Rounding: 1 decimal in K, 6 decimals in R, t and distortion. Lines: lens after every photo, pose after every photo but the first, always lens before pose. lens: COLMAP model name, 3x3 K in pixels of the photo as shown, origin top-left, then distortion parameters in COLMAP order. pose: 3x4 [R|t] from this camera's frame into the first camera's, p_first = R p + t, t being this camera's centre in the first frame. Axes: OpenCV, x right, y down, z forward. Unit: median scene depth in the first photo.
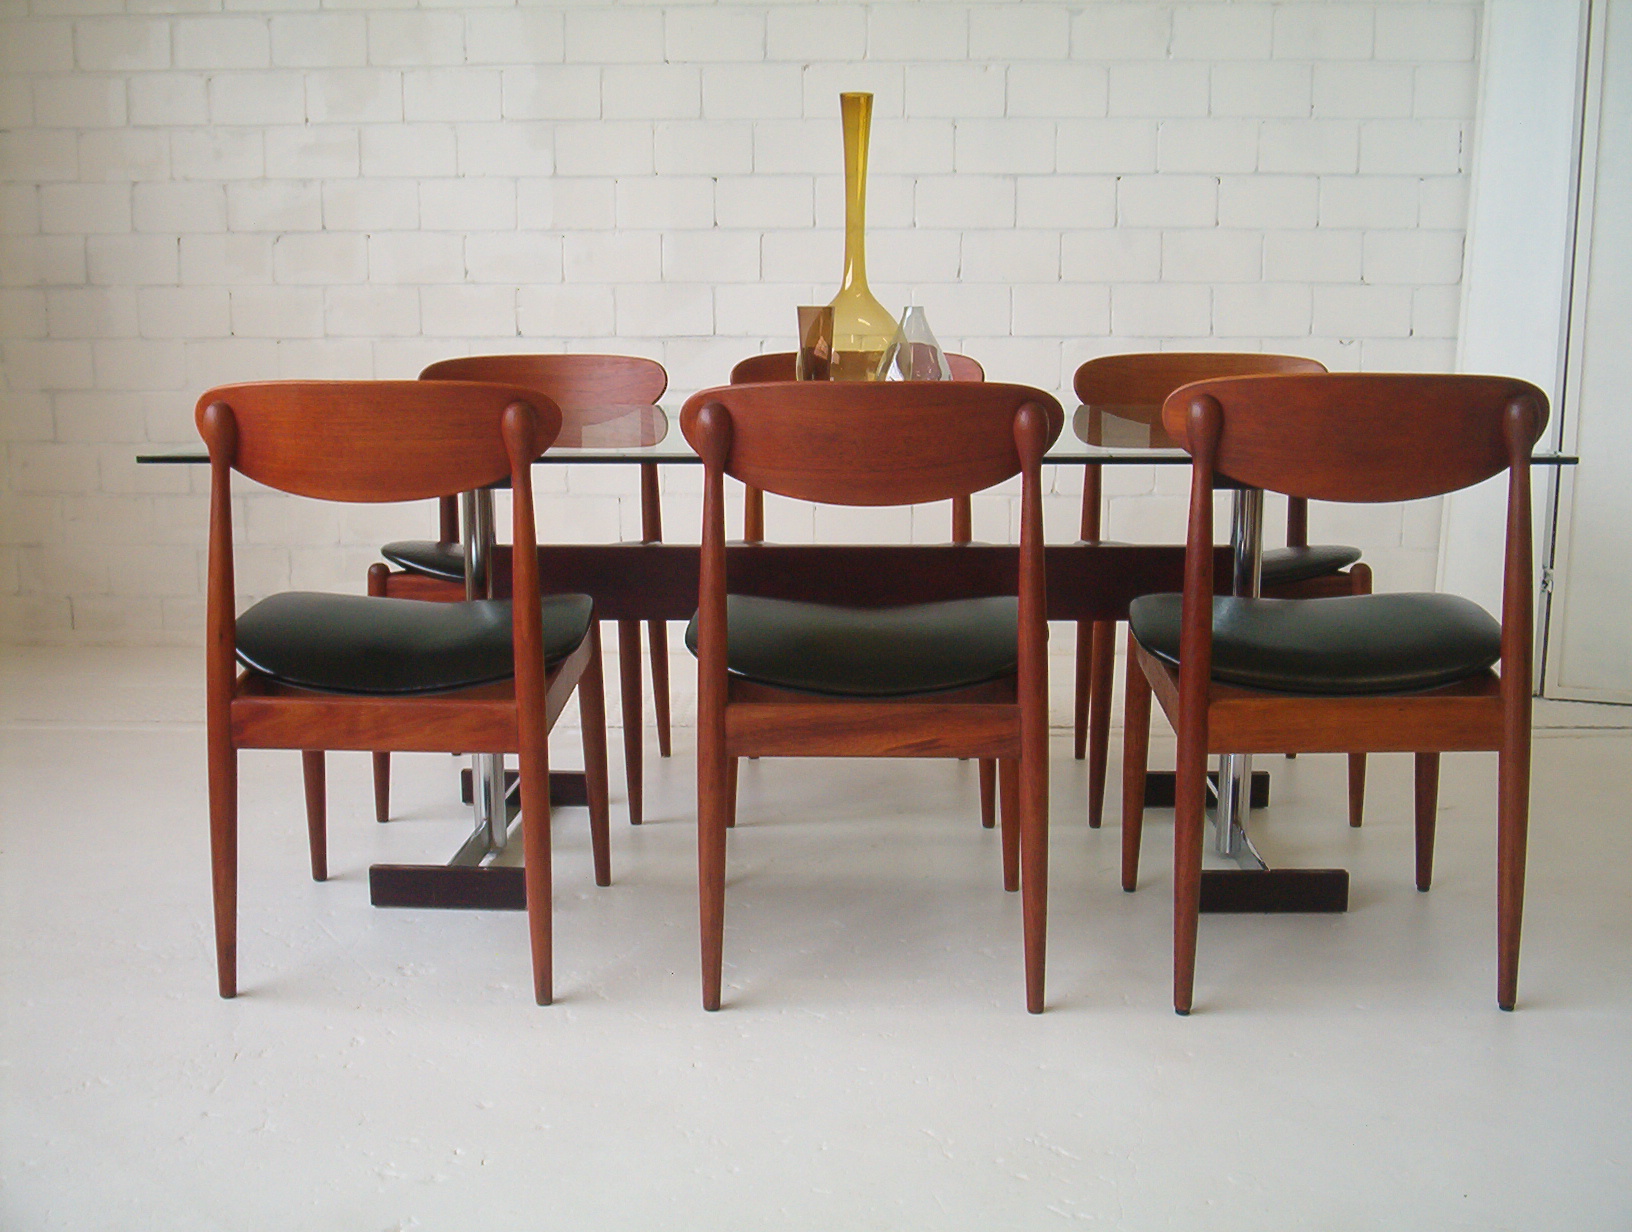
lens RADIAL K [[1812.9, 0, 824.4], [0, 1812.9, 619.3], [0, 0, 1]] dist [-0.071320, 0.000000]
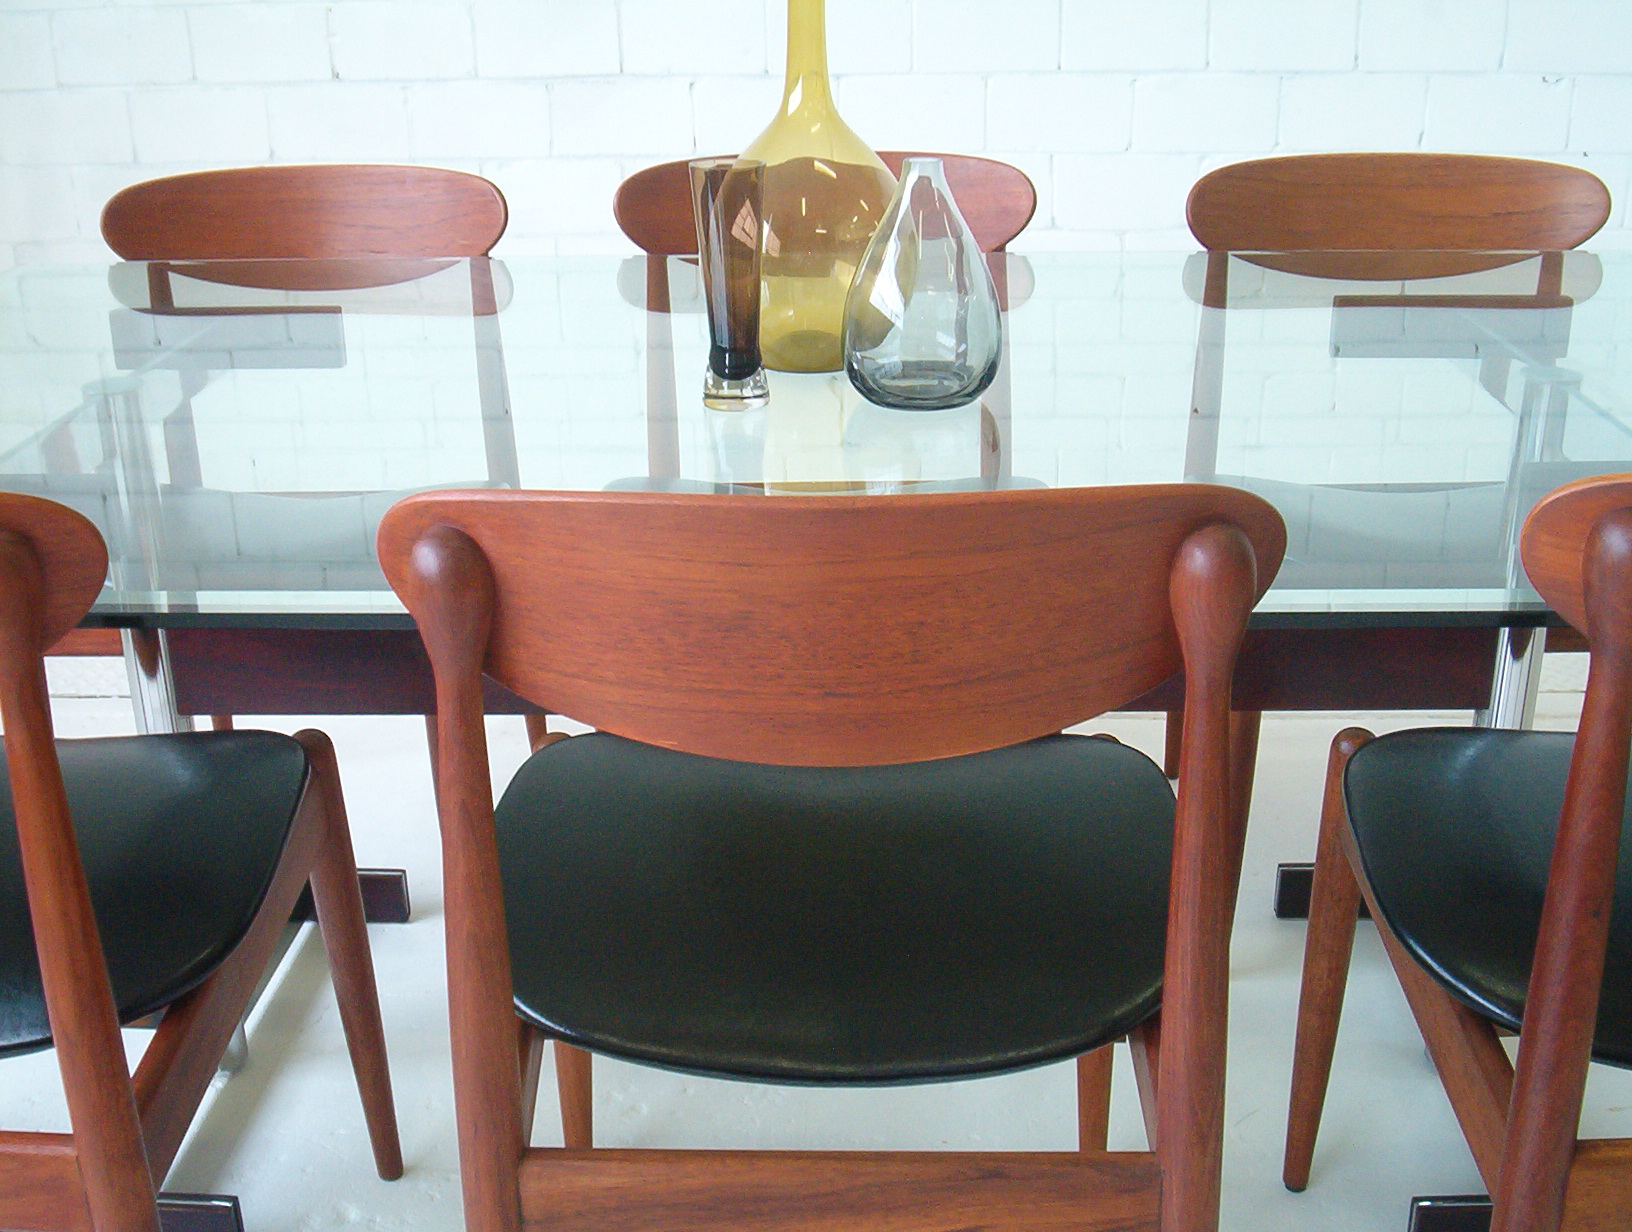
lens RADIAL K [[1812.9, 0, 824.1], [0, 1812.9, 666.0], [0, 0, 1]] dist [-0.071320, 0.000000]
pose [[0.999954, -0.009385, 0.001936, 0.018637], [0.008729, 0.975422, 0.220174, -0.140744], [-0.003954, -0.220147, 0.975459, 0.466343]]
